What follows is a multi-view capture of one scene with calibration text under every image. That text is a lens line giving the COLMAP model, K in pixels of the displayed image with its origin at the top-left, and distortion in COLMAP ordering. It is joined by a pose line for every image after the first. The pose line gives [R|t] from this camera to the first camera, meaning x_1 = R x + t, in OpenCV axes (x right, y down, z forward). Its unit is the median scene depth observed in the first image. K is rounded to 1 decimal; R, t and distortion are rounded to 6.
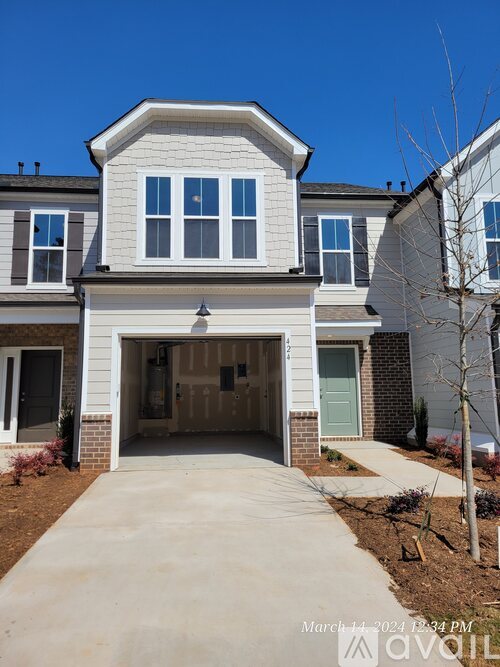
lens RADIAL K [[501.6, 0, 247.6], [0, 501.6, 331.2], [0, 0, 1]] dist [0.016215, 0.002114]
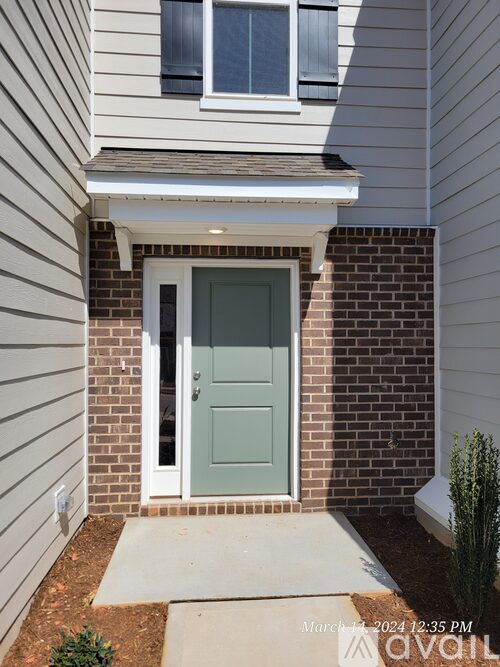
lens RADIAL K [[501.6, 0, 250.1], [0, 501.6, 337.9], [0, 0, 1]] dist [0.016215, 0.002114]
pose [[0.999876, 0.014937, 0.004916, 0.183914], [-0.015462, 0.990819, 0.134307, 0.035254], [-0.002864, -0.134366, 0.990928, 0.623147]]
